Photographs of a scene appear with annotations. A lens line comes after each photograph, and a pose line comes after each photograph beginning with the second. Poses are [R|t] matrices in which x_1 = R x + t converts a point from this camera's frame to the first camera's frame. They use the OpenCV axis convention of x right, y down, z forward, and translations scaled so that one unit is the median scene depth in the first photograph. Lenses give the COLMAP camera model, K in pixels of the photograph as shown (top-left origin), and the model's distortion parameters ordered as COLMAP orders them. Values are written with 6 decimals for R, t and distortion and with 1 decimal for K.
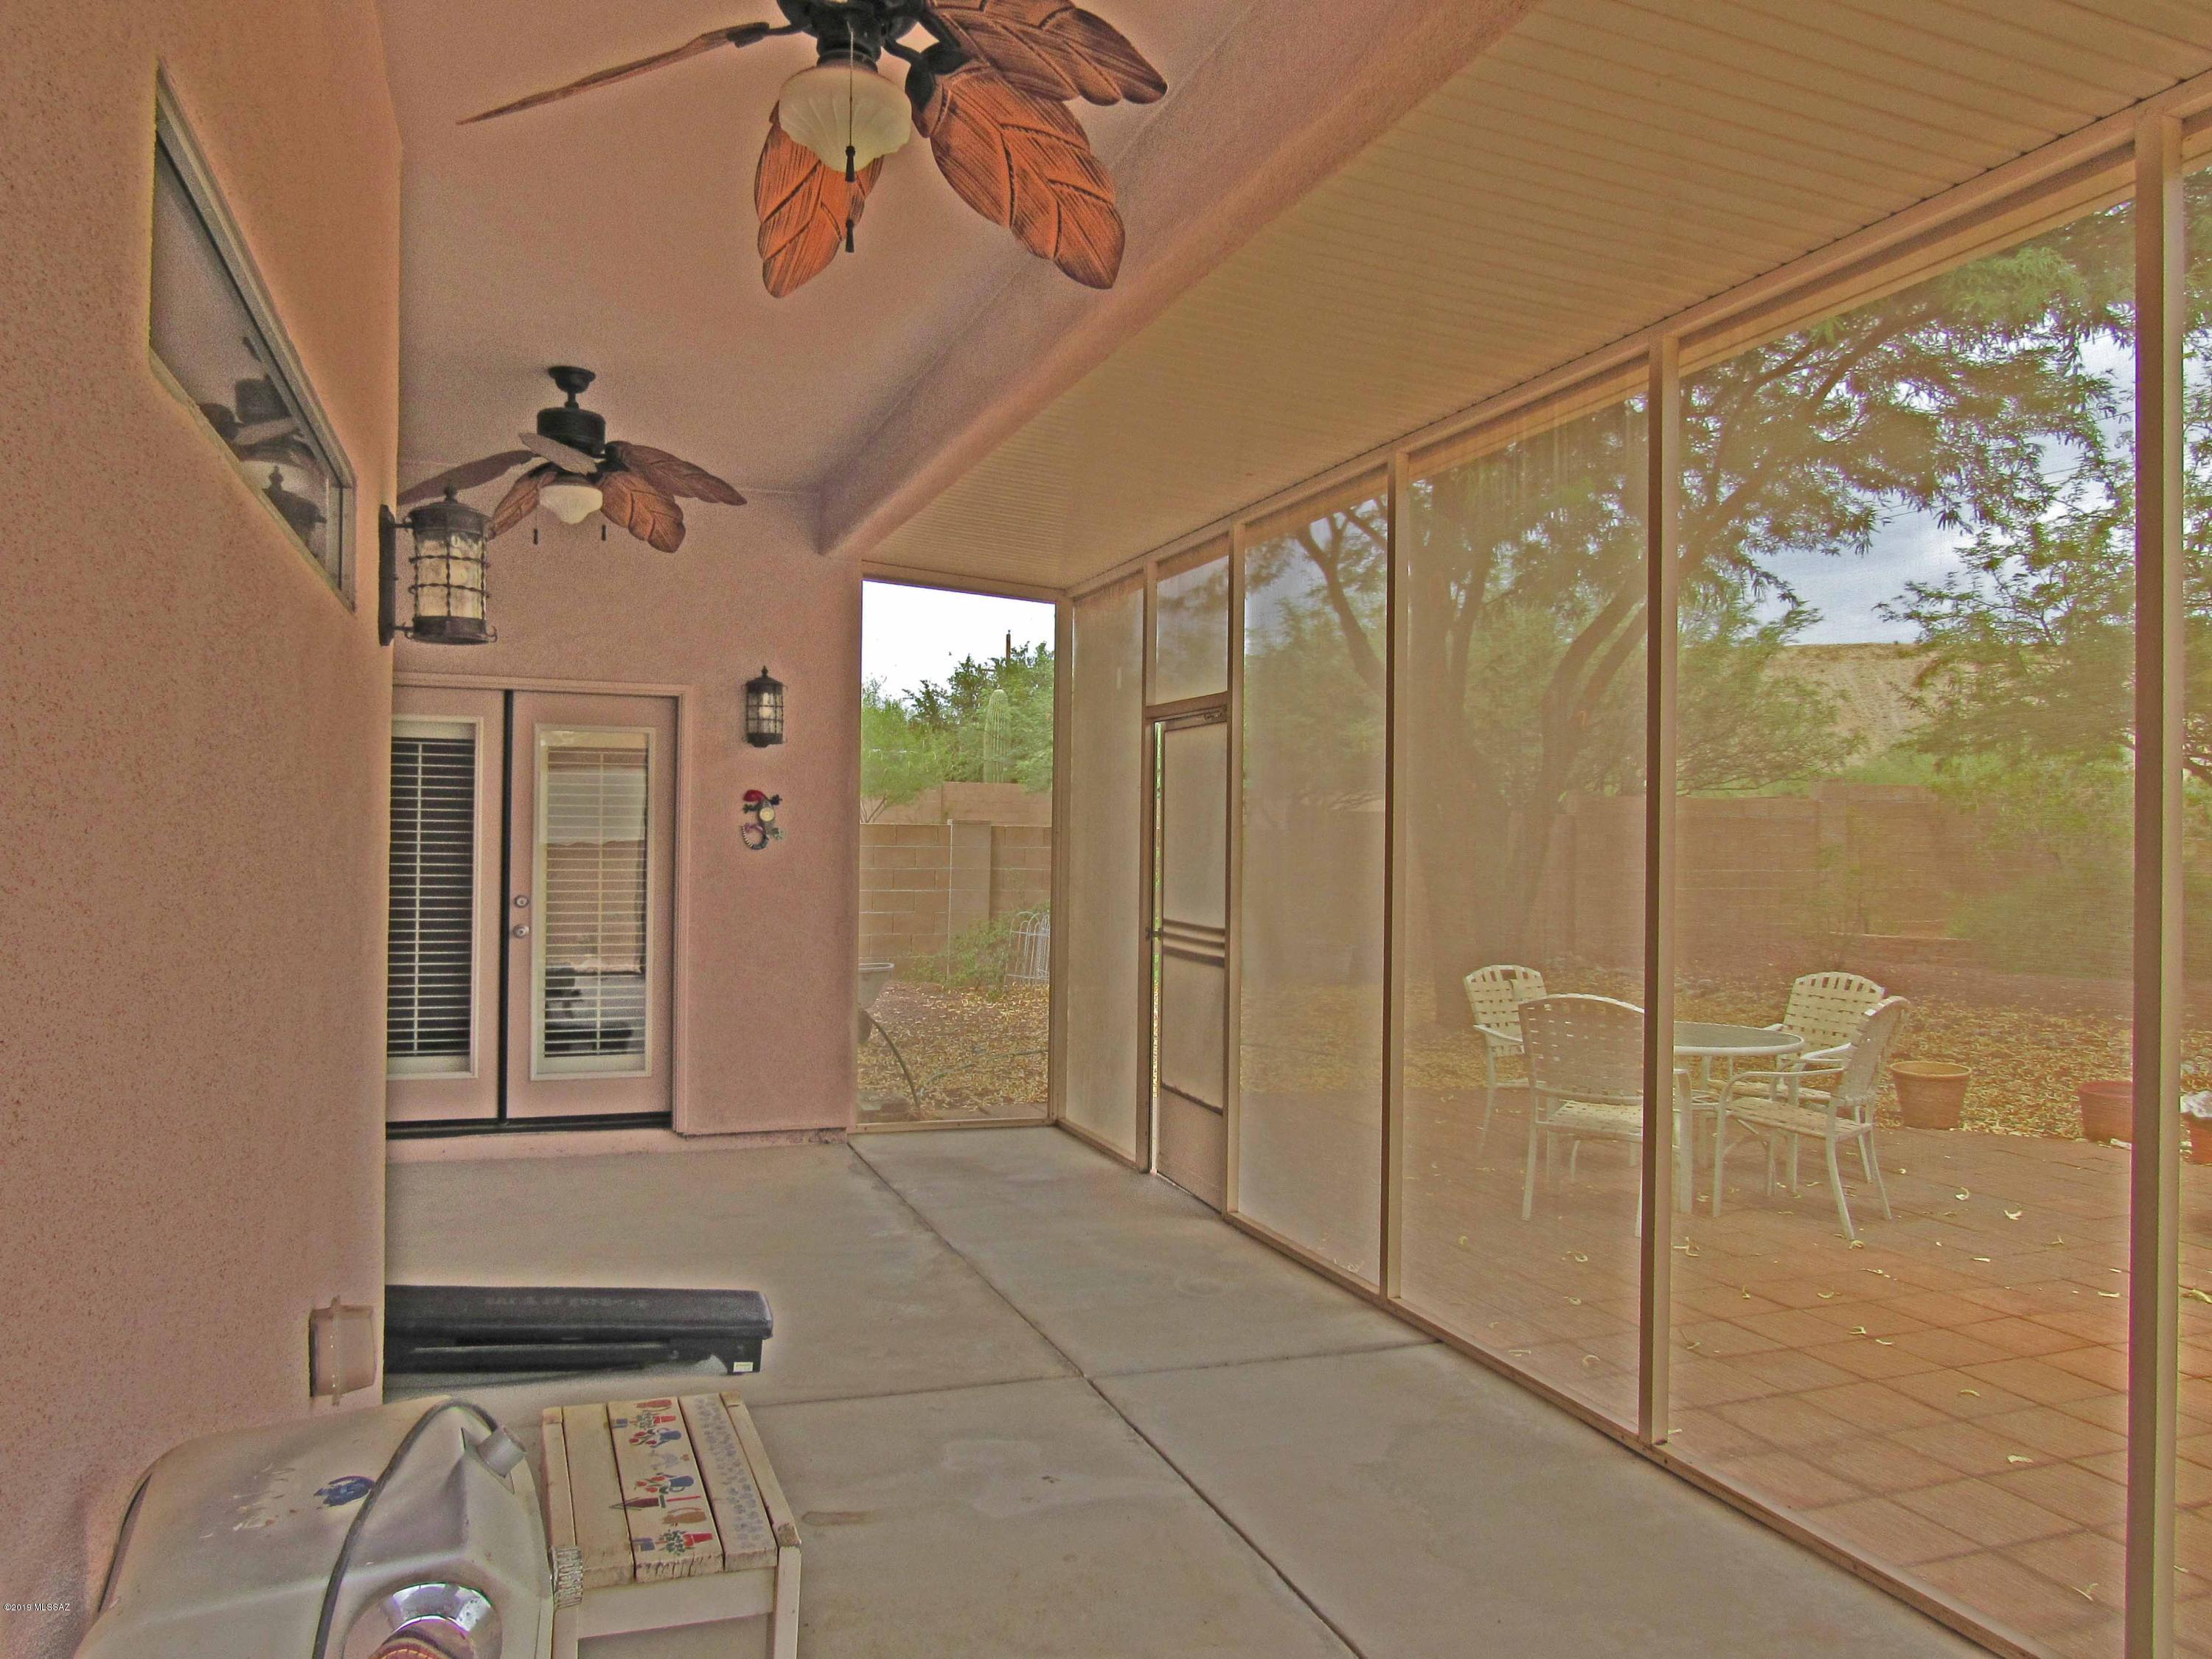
lens RADIAL K [[1644.8, 0, 1110.0], [0, 1644.8, 833.8], [0, 0, 1]] dist [-0.017687, 0.003441]
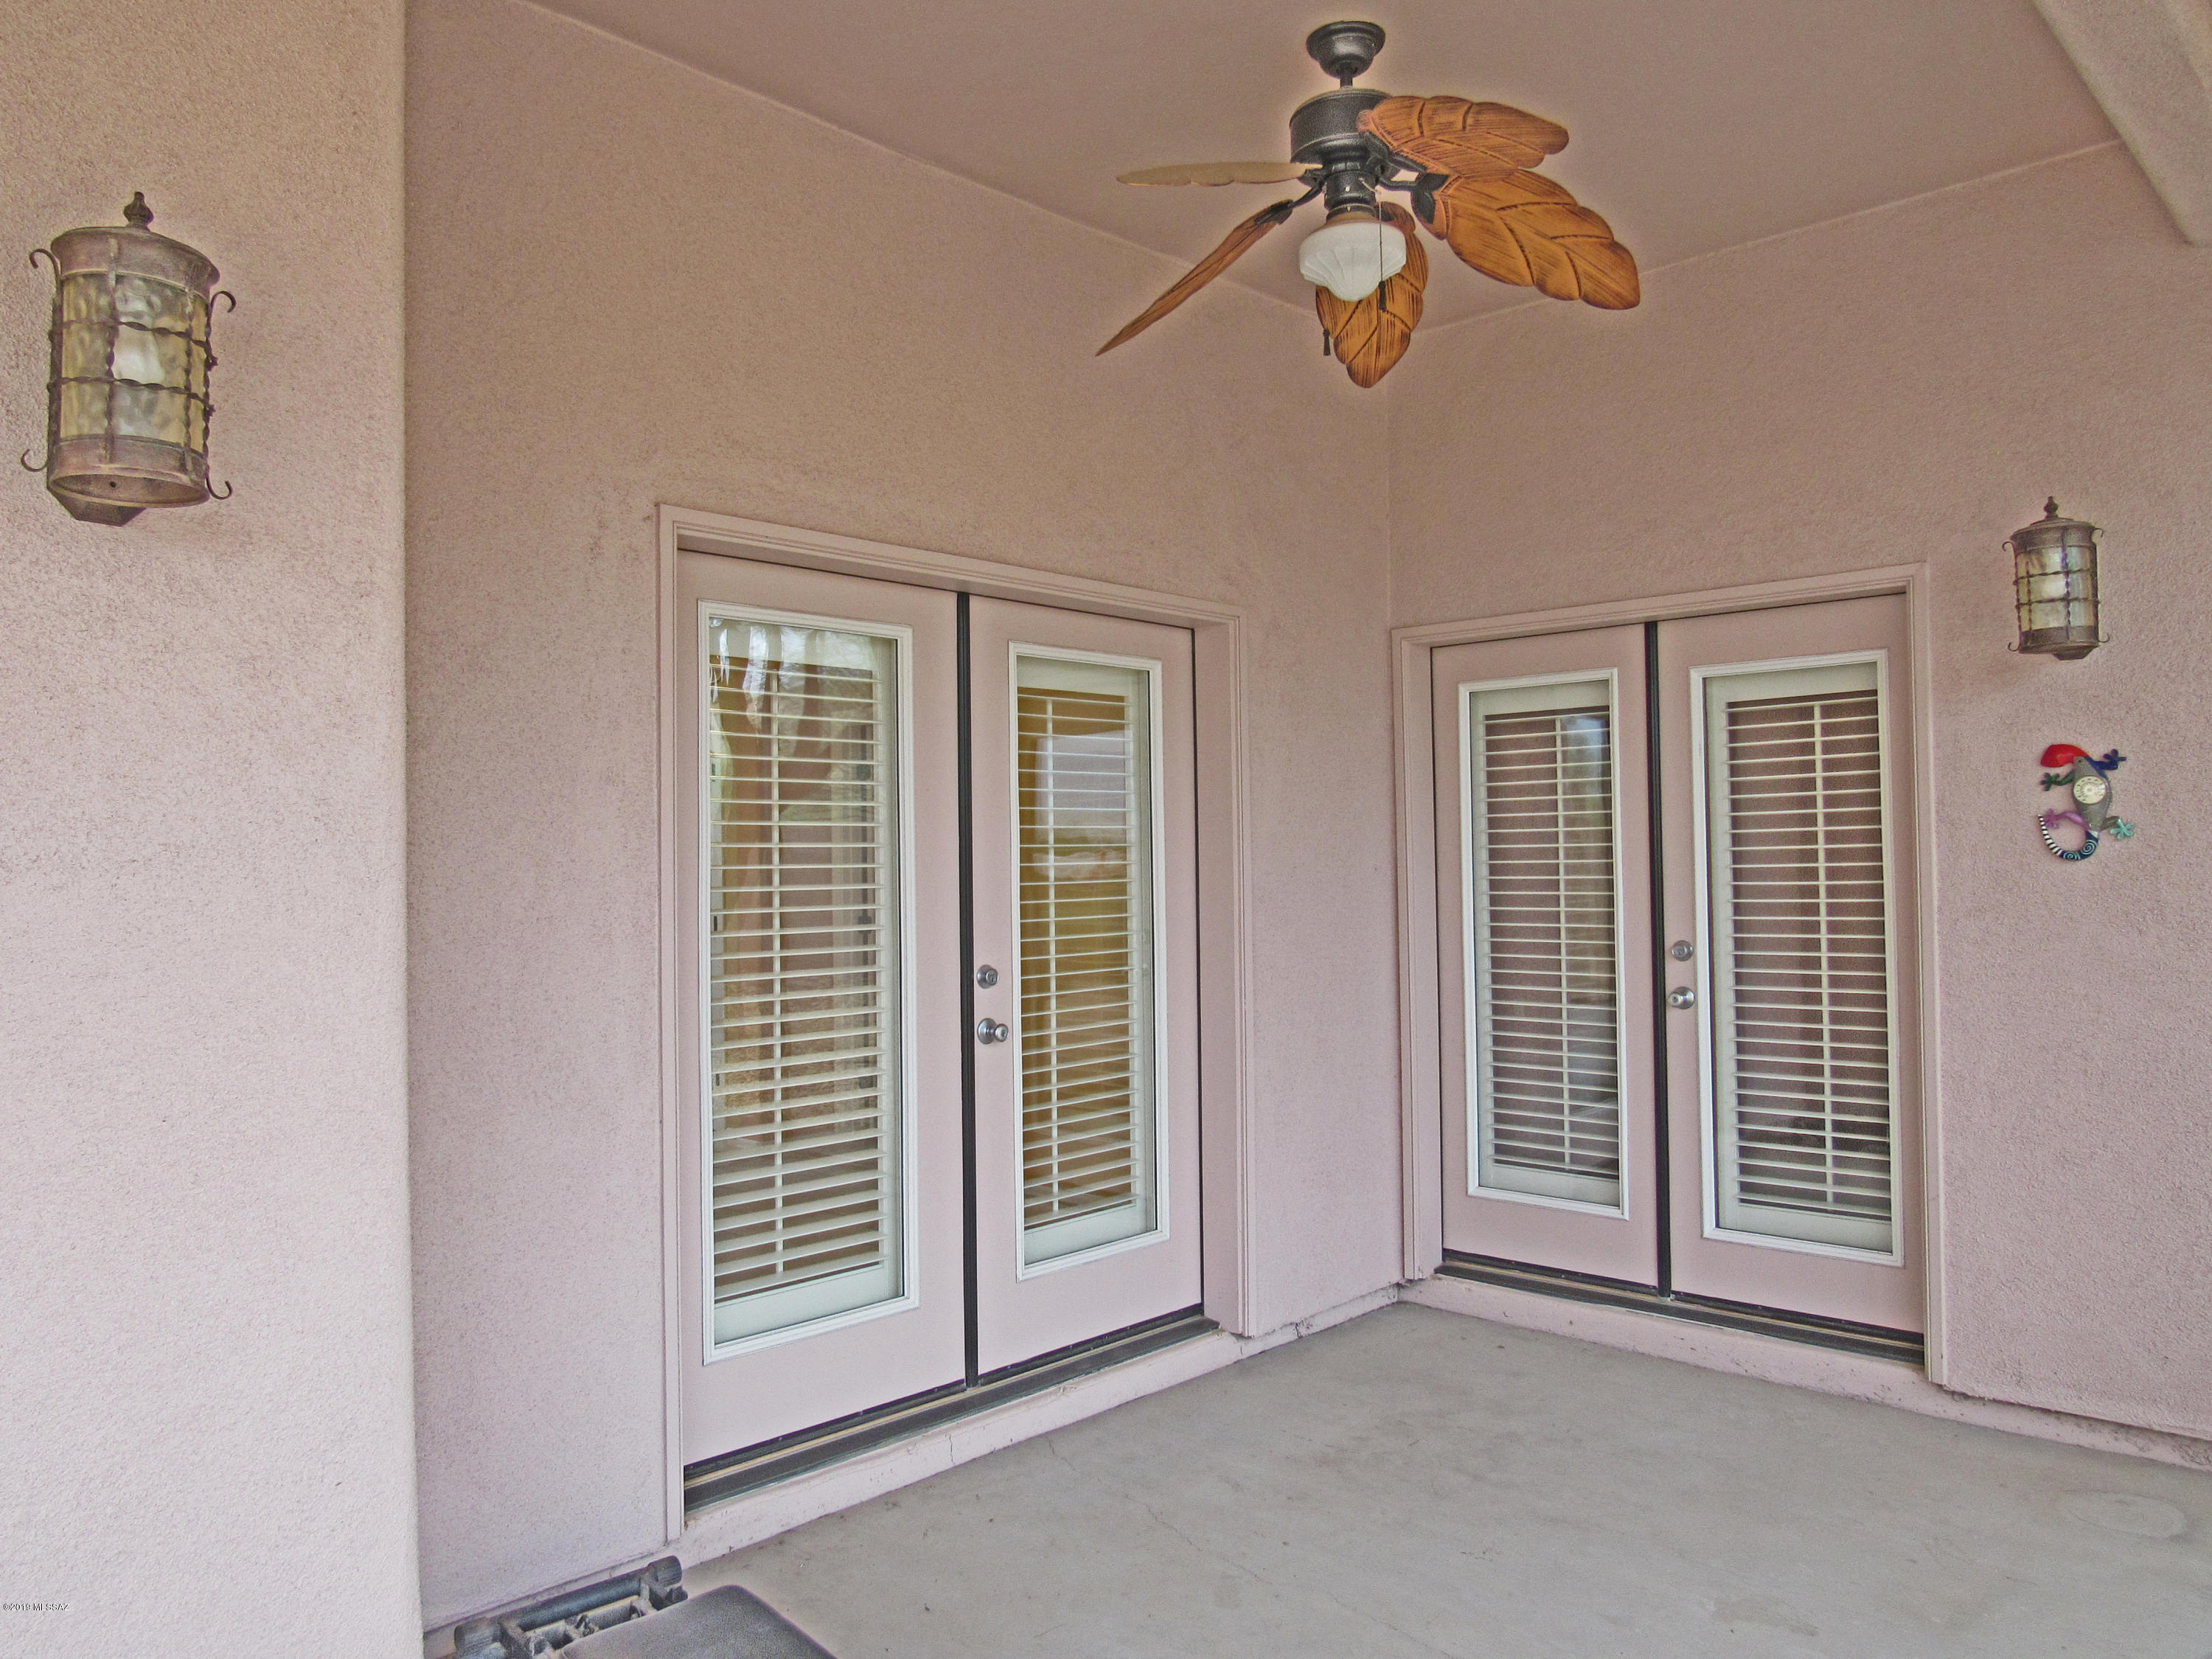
lens RADIAL K [[1644.8, 0, 1103.0], [0, 1644.8, 842.8], [0, 0, 1]] dist [-0.017687, 0.003441]
pose [[0.433170, -0.033372, -0.900694, 0.115352], [0.013585, 0.999443, -0.030497, 0.016011], [0.901210, 0.000974, 0.433382, 0.525037]]
